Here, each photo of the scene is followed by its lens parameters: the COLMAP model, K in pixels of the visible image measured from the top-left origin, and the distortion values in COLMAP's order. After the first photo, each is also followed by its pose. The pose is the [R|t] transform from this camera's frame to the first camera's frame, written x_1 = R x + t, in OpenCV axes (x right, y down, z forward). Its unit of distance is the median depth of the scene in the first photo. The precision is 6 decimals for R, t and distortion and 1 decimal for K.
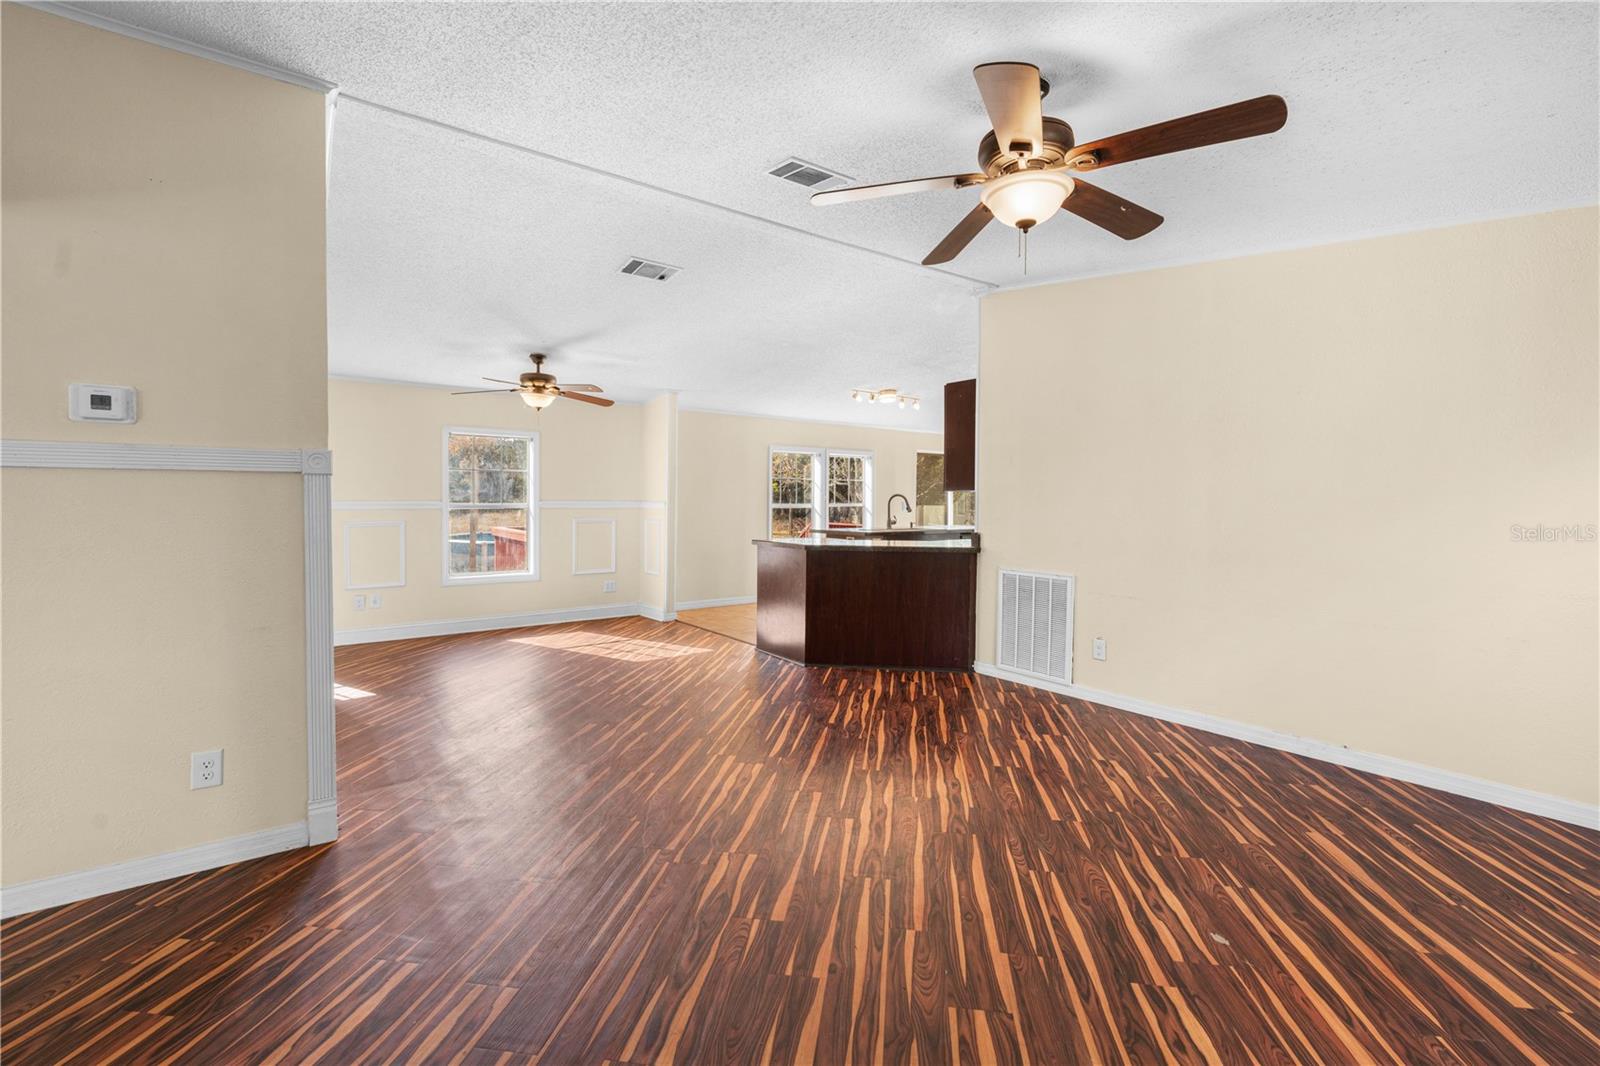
lens RADIAL K [[694.8, 0, 811.7], [0, 694.8, 510.4], [0, 0, 1]] dist [0.004127, -0.003153]
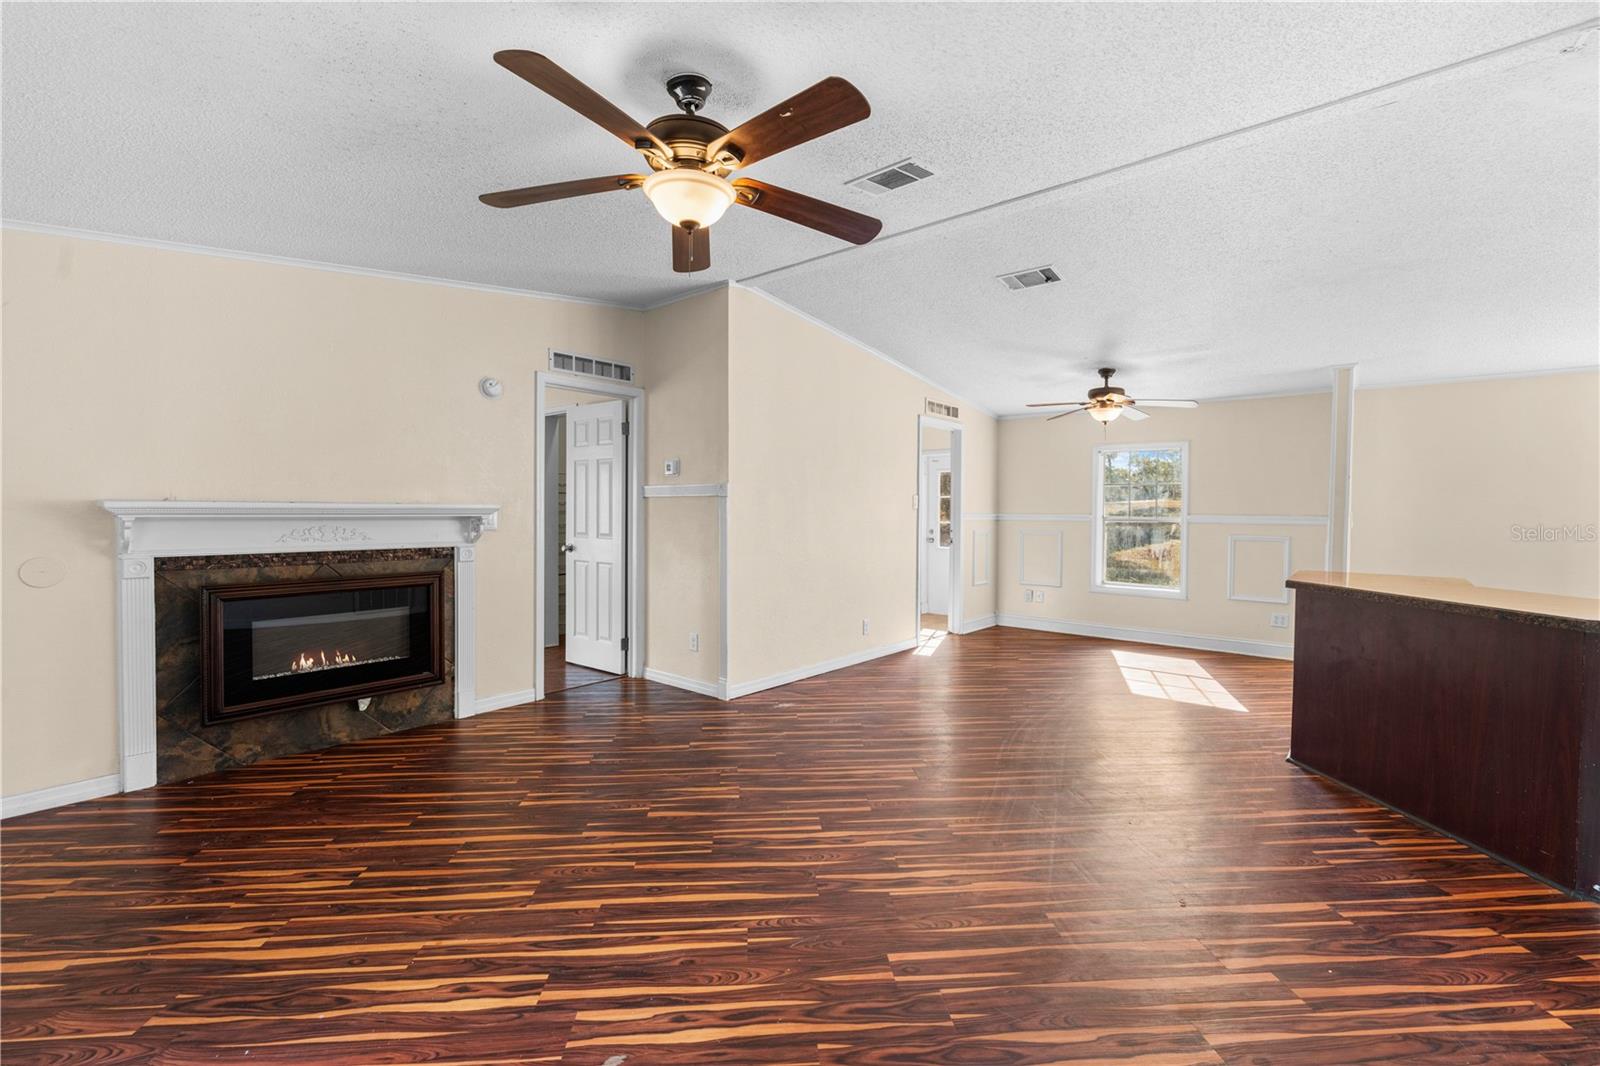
lens RADIAL K [[694.8, 0, 812.1], [0, 694.8, 517.4], [0, 0, 1]] dist [0.004127, -0.003153]
pose [[0.224227, 0.008631, -0.974499, 0.764163], [-0.020926, 0.999773, 0.004040, -0.006515], [0.974312, 0.019486, 0.224357, 0.560303]]
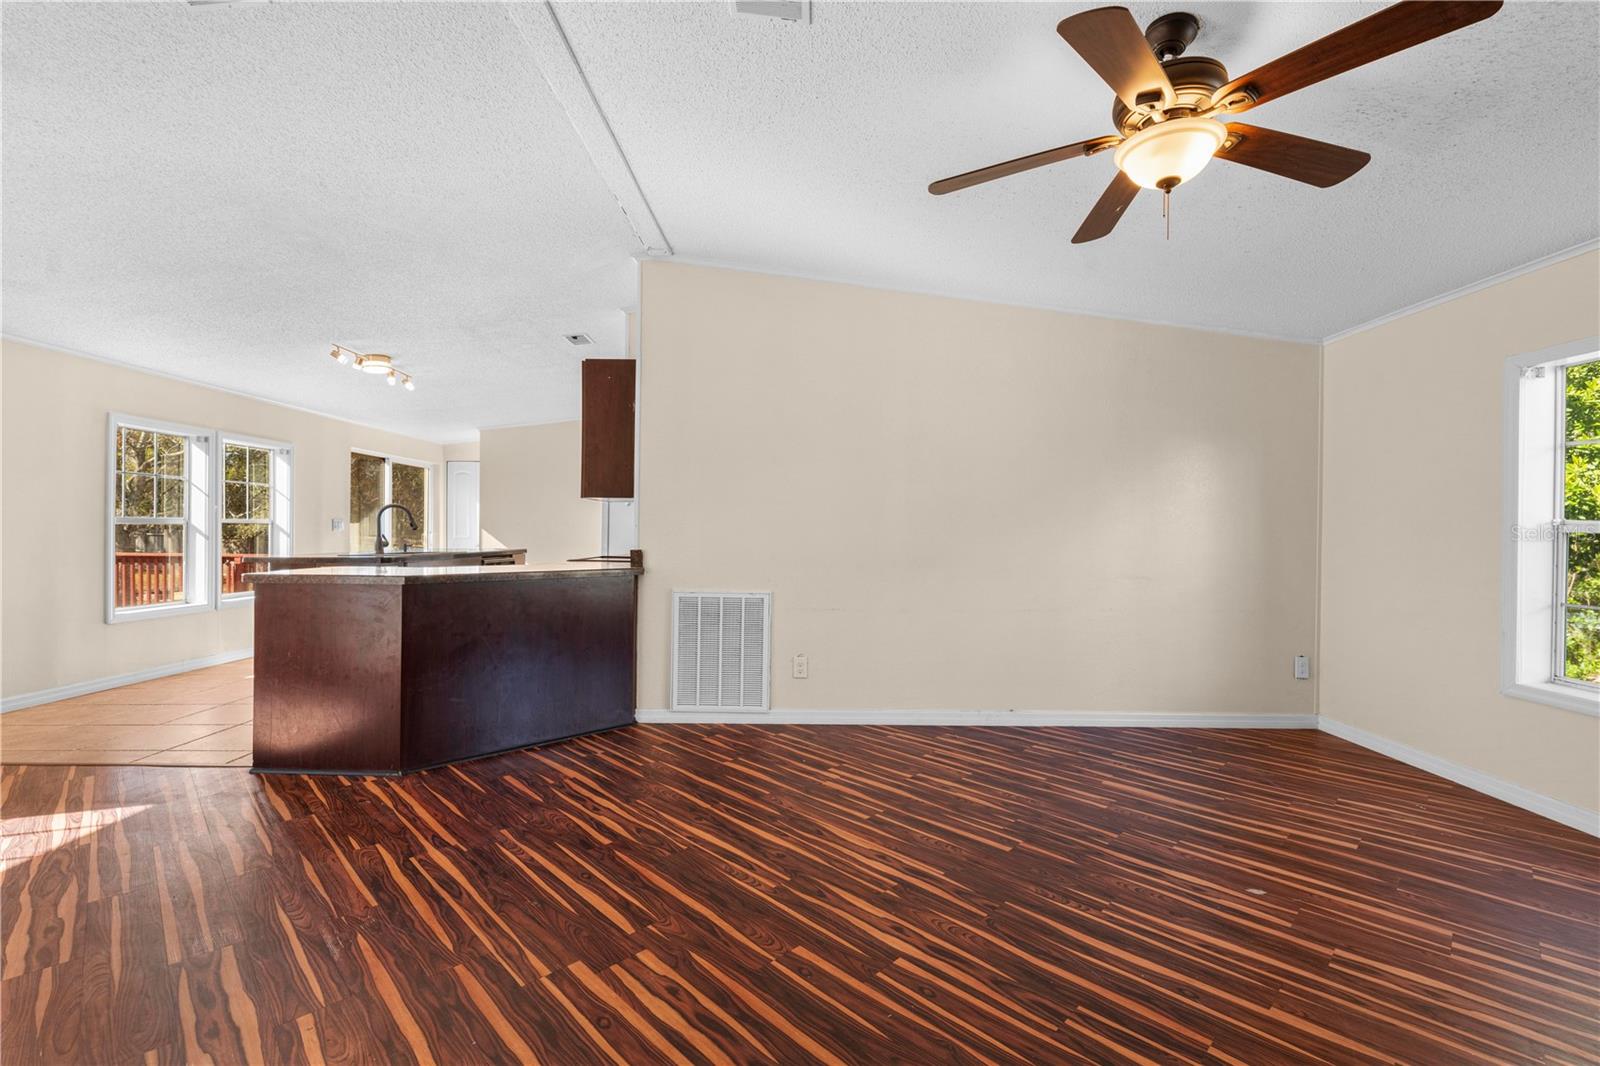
lens RADIAL K [[694.8, 0, 809.8], [0, 694.8, 528.9], [0, 0, 1]] dist [0.004127, -0.003153]
pose [[0.600187, 0.003570, 0.799851, -0.402041], [0.005412, 0.999949, -0.008524, 0.021559], [-0.799841, 0.009445, 0.600138, 0.488599]]
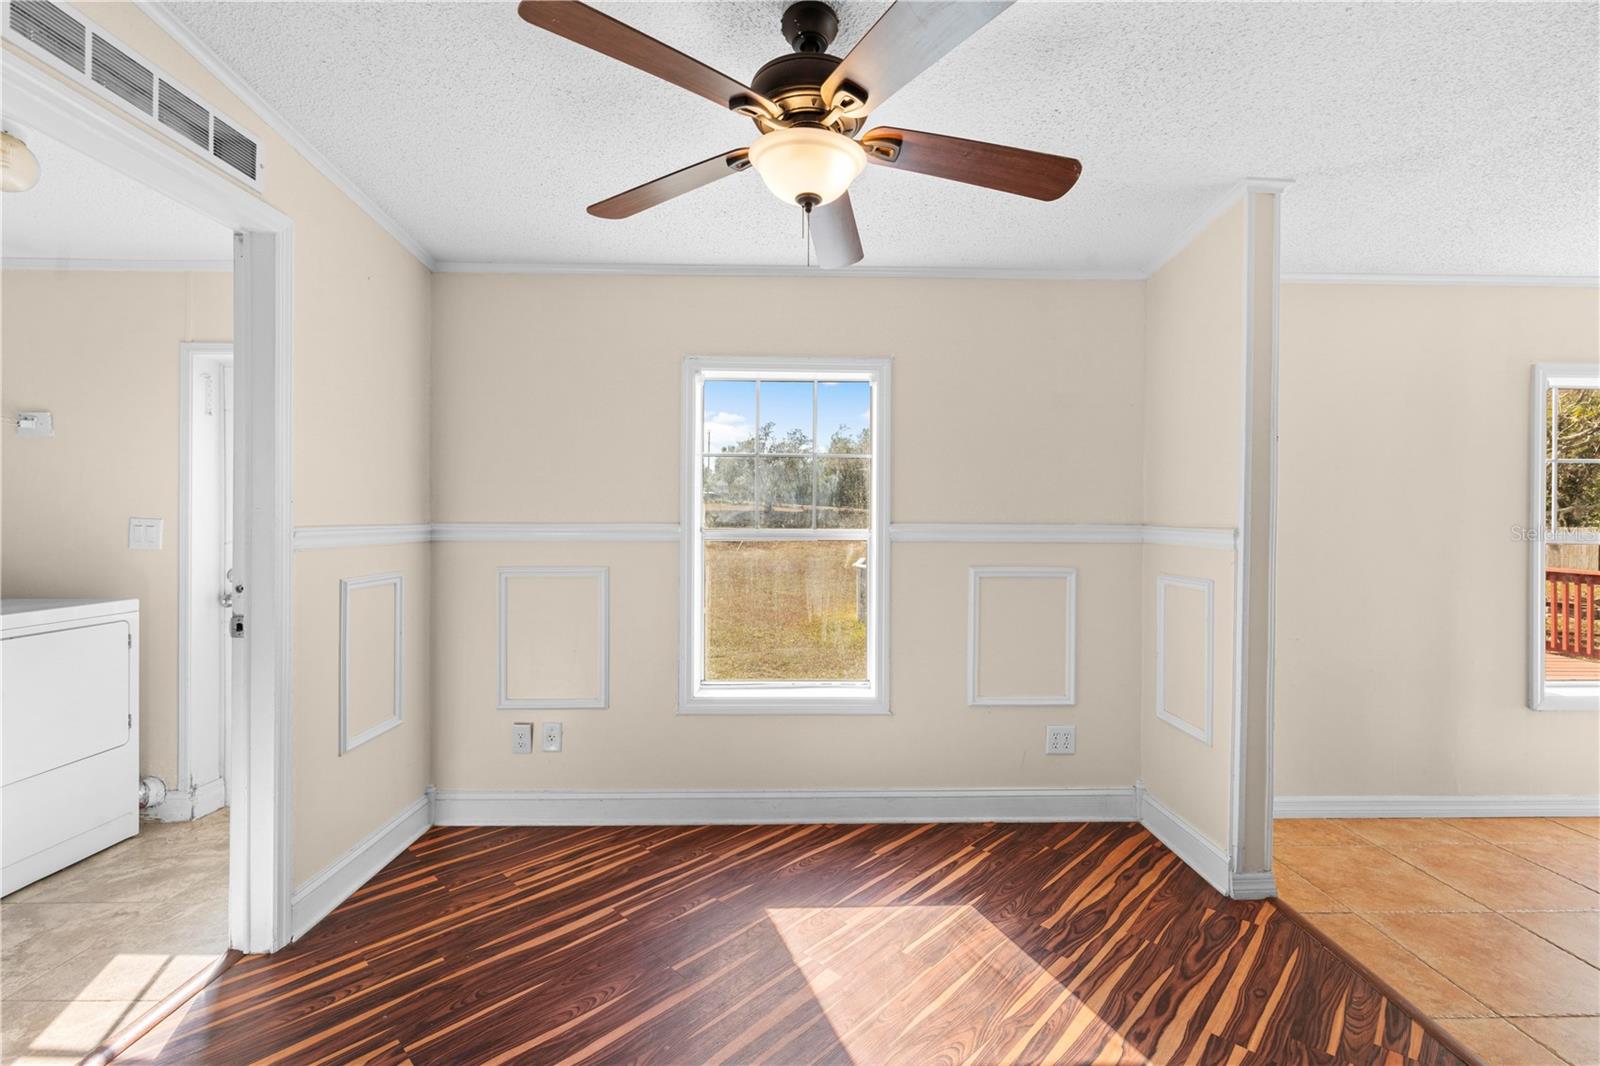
lens RADIAL K [[694.8, 0, 810.1], [0, 694.8, 517.8], [0, 0, 1]] dist [0.004127, -0.003153]
pose [[0.804582, 0.000958, -0.593841, -0.347573], [-0.010272, 0.999872, -0.012305, -0.021649], [0.593753, 0.016000, 0.804488, 1.199639]]
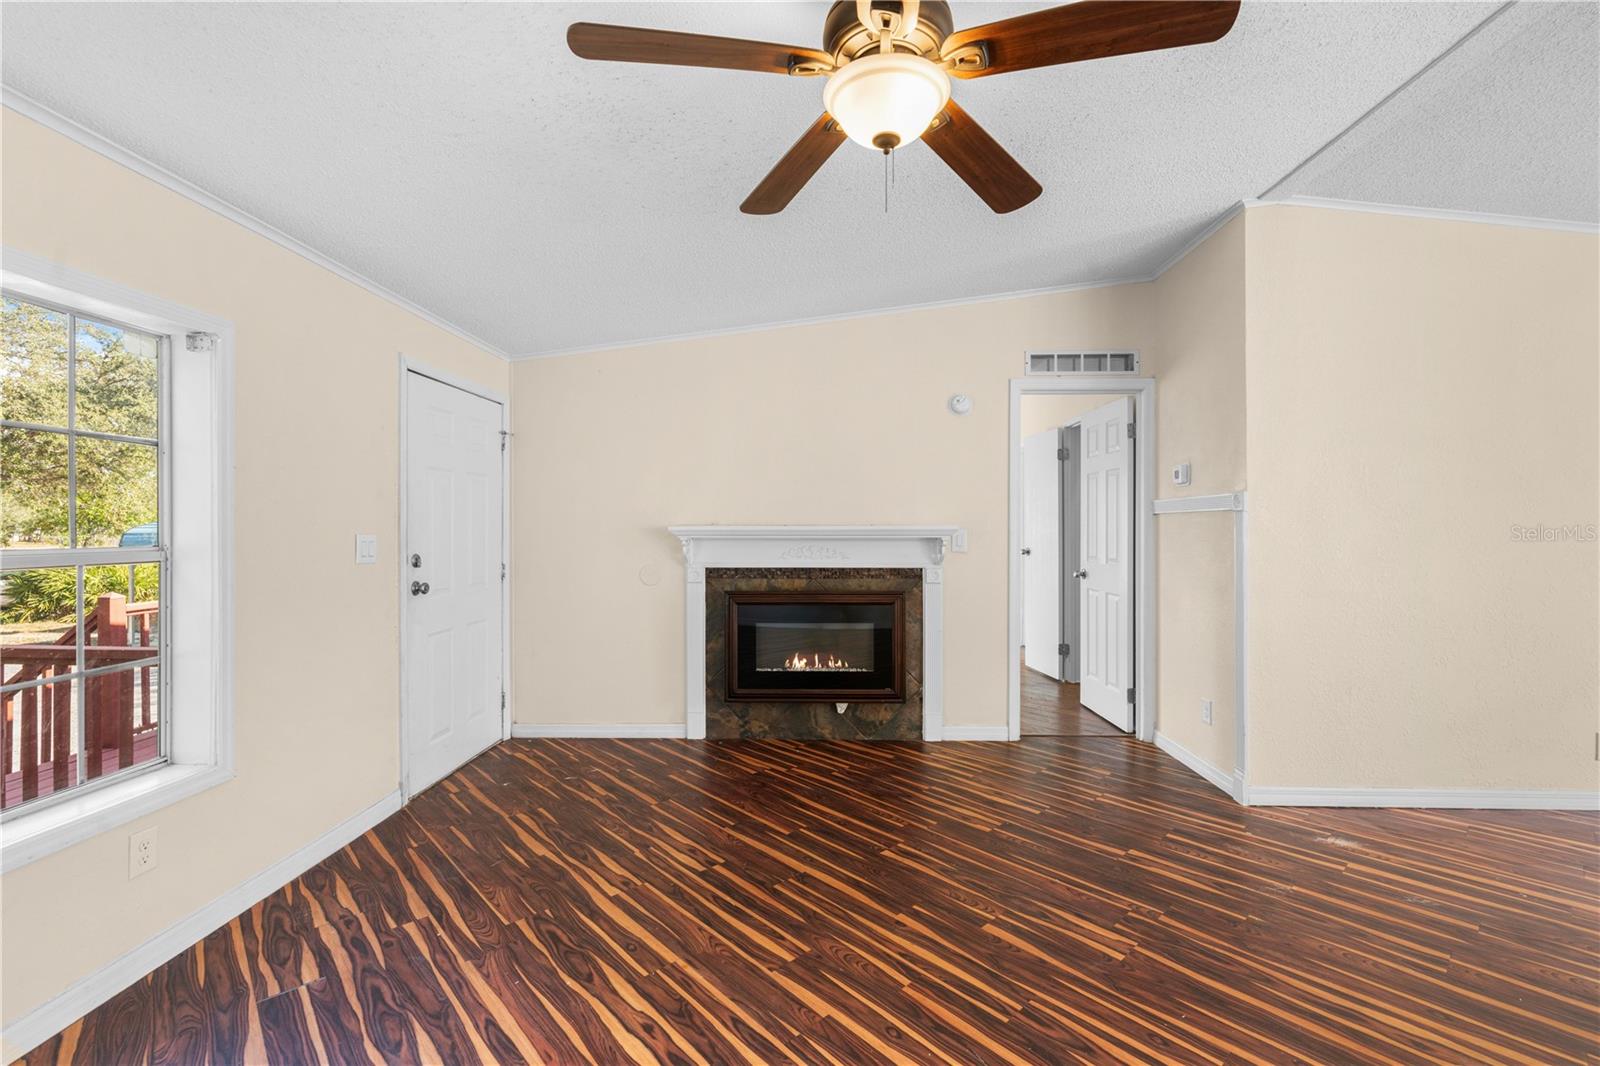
lens RADIAL K [[694.8, 0, 808.3], [0, 694.8, 528.2], [0, 0, 1]] dist [0.004127, -0.003153]
pose [[-0.632753, -0.002768, -0.774349, 0.531905], [-0.014154, 0.999868, 0.007992, -0.013375], [0.774224, 0.016018, -0.632708, 0.817700]]
